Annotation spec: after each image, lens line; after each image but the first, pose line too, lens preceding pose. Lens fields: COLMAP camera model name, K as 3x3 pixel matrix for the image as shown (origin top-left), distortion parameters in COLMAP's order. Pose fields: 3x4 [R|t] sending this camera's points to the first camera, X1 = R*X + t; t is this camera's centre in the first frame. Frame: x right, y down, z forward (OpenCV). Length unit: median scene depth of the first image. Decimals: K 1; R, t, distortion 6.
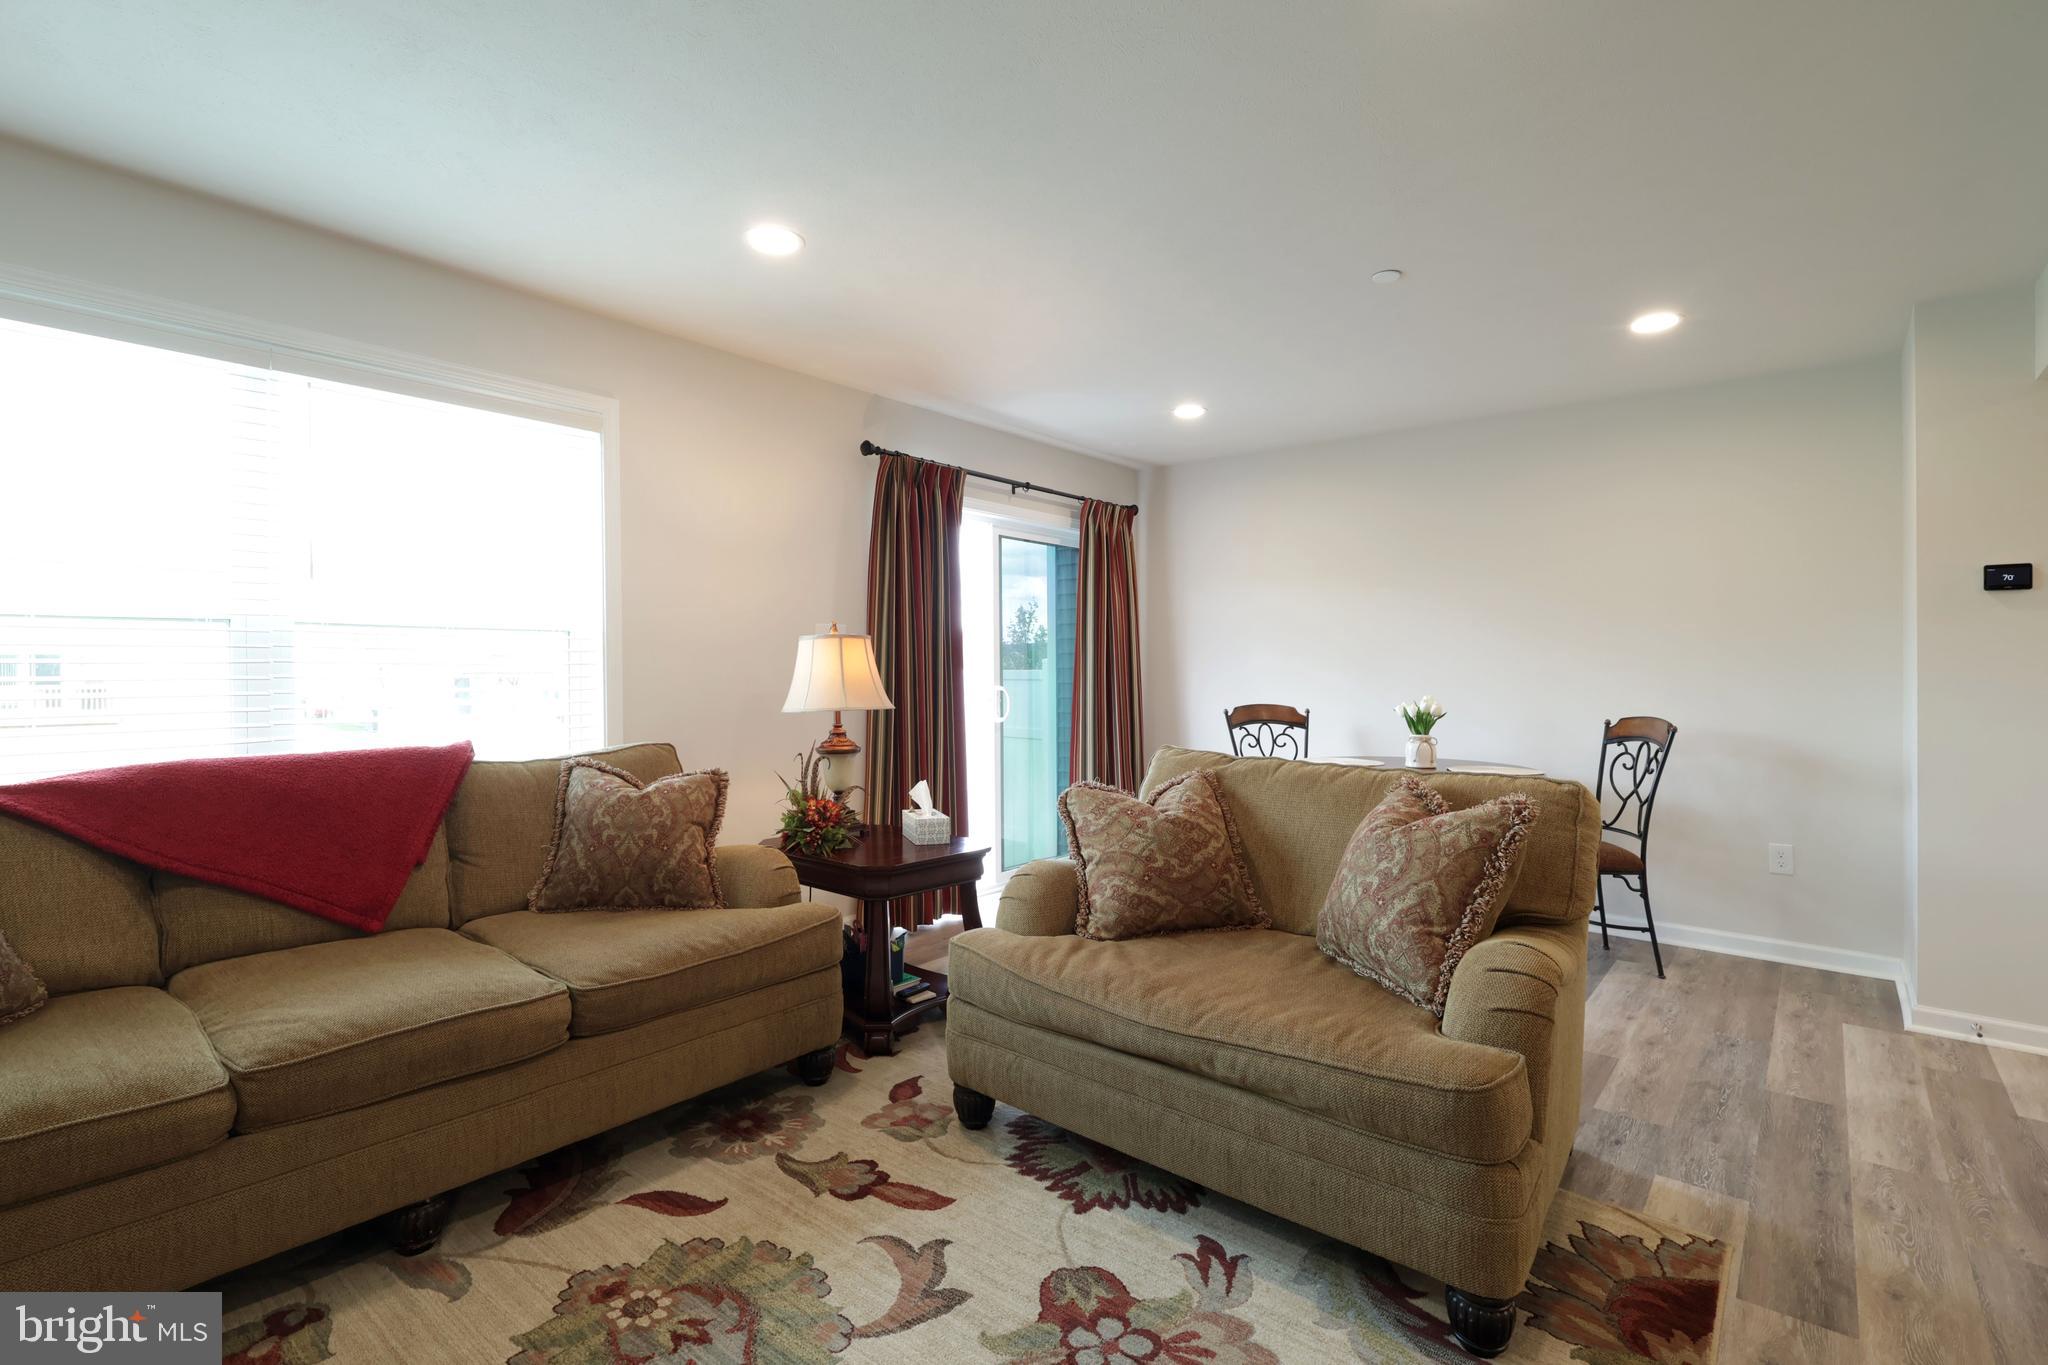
lens RADIAL K [[971.7, 0, 1006.9], [0, 971.7, 656.0], [0, 0, 1]] dist [0.000026, 0.001984]
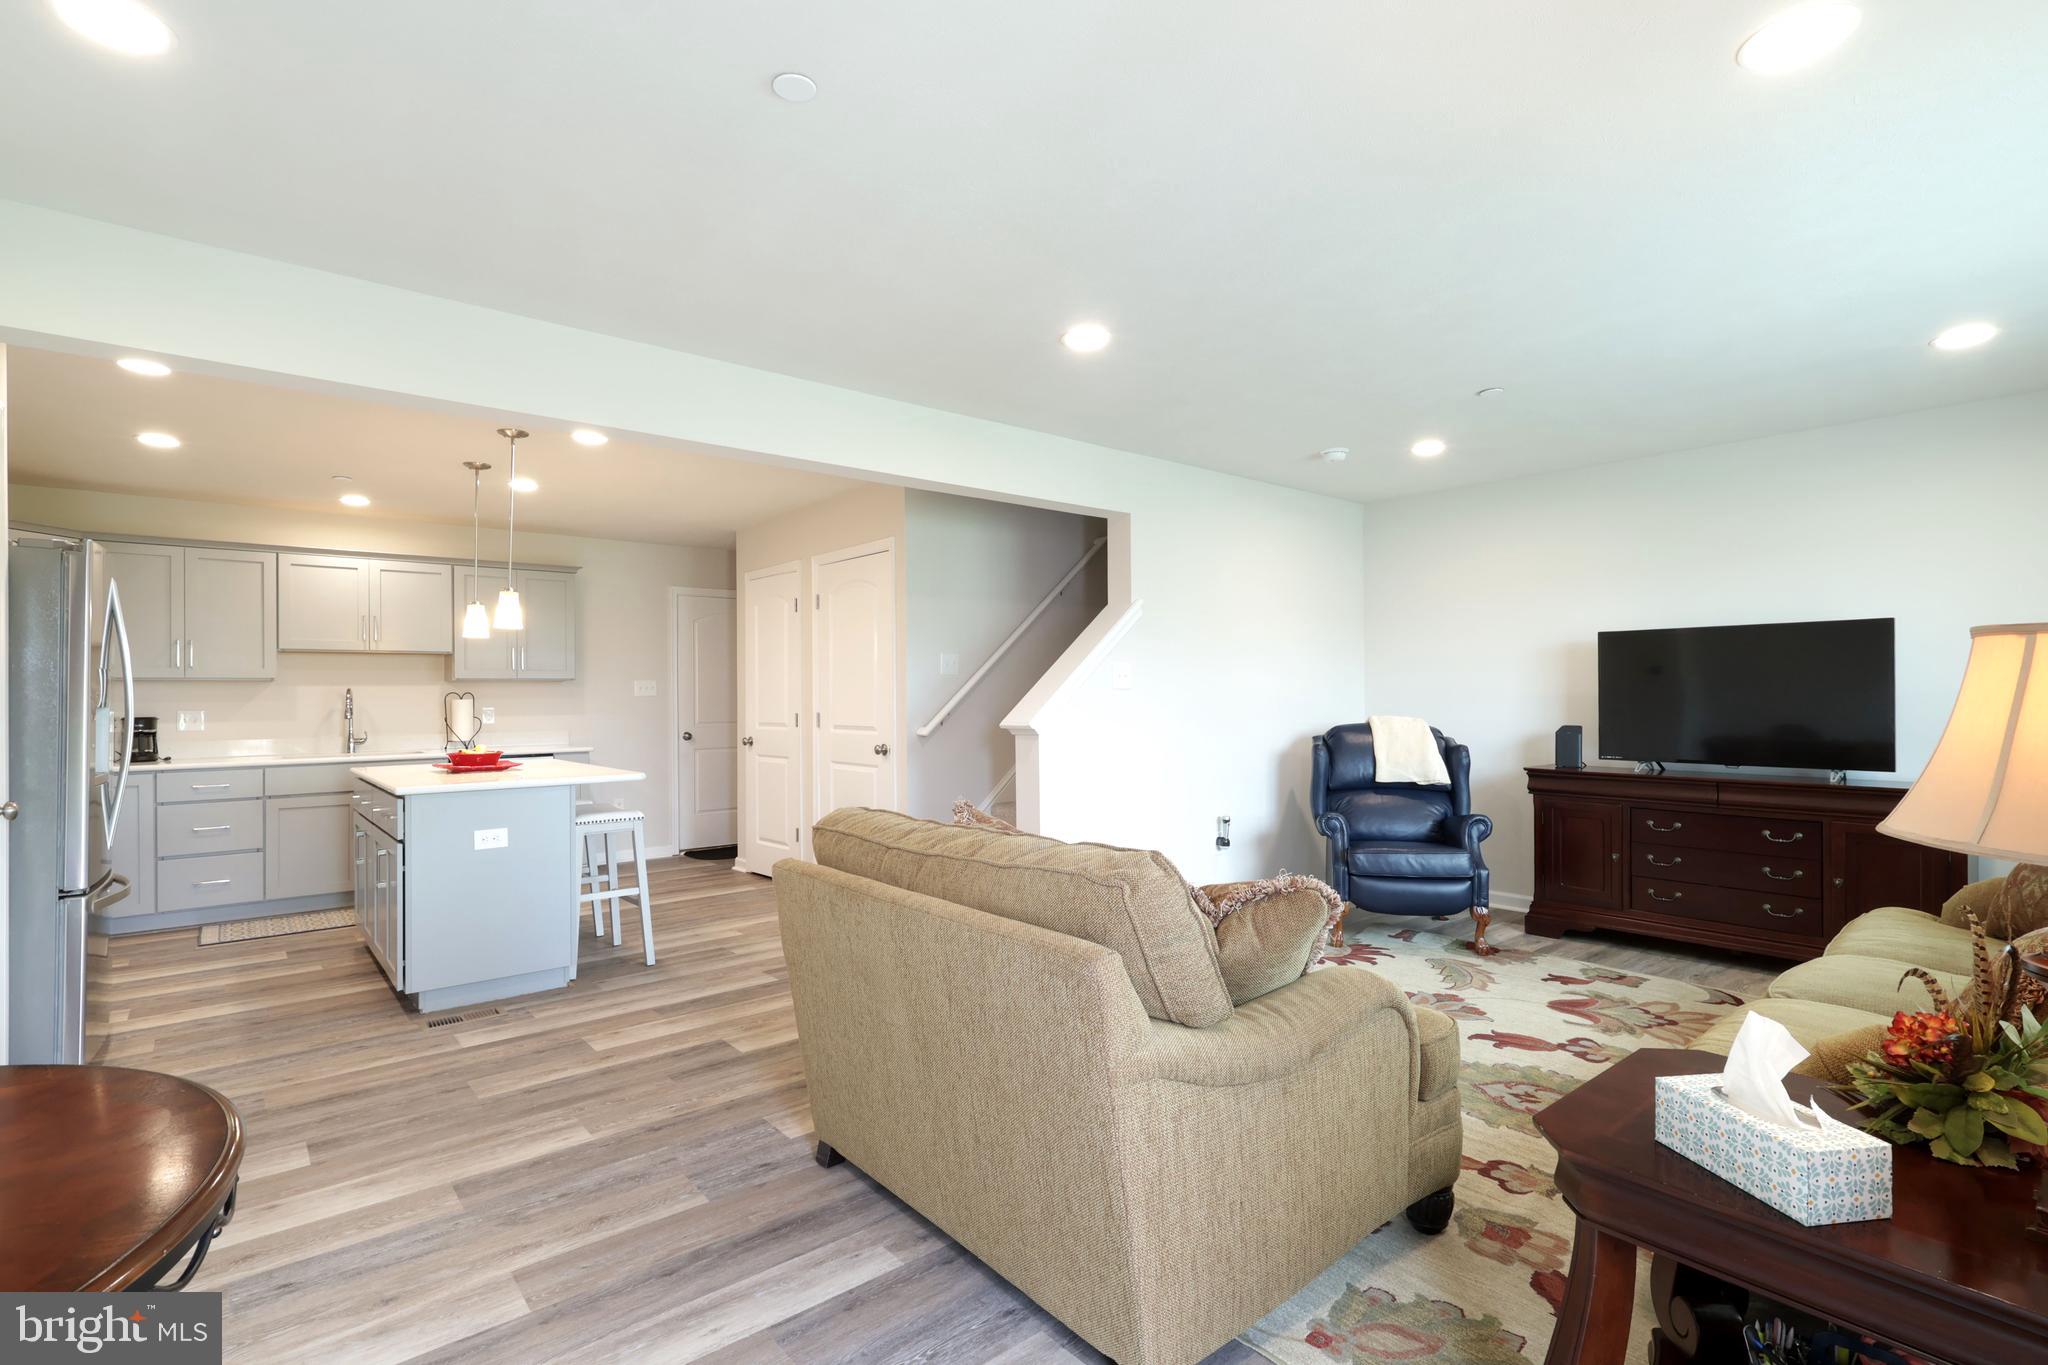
lens RADIAL K [[971.7, 0, 1024.8], [0, 971.7, 689.0], [0, 0, 1]] dist [0.000026, 0.001984]
pose [[-0.985784, 0.002074, 0.168006, 0.165288], [-0.000459, 0.999887, -0.015035, 0.005364], [-0.168018, -0.014898, -0.985671, 1.882057]]
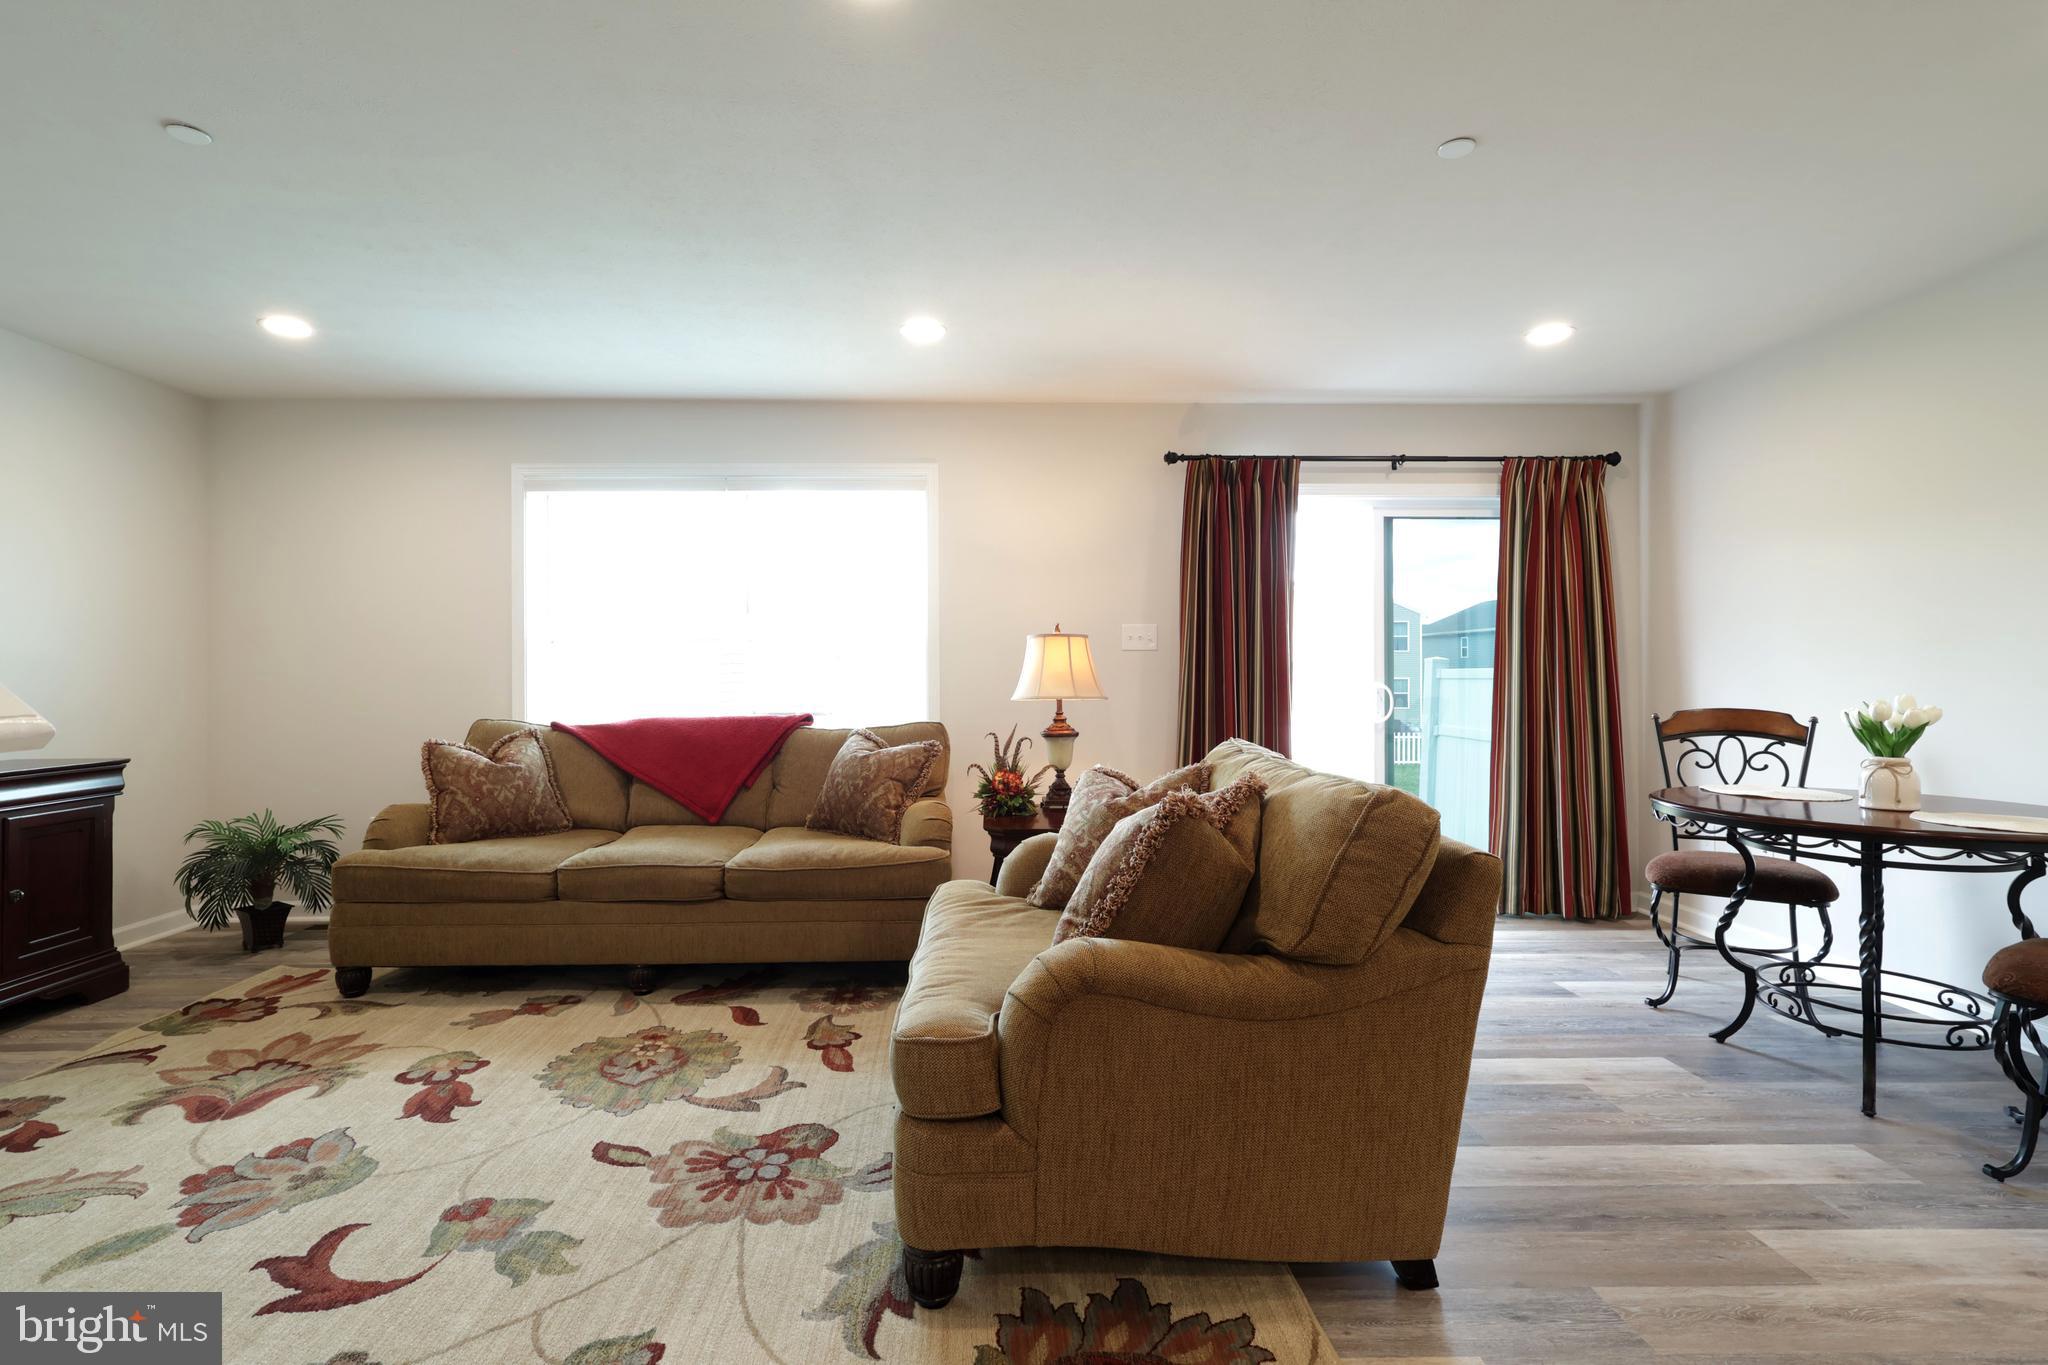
lens RADIAL K [[971.7, 0, 990.4], [0, 971.7, 672.0], [0, 0, 1]] dist [0.000026, 0.001984]
pose [[0.662866, -0.008249, -0.748692, 0.856342], [0.014022, 0.999901, 0.001398, 0.027526], [0.748606, -0.011425, 0.662916, 0.240345]]
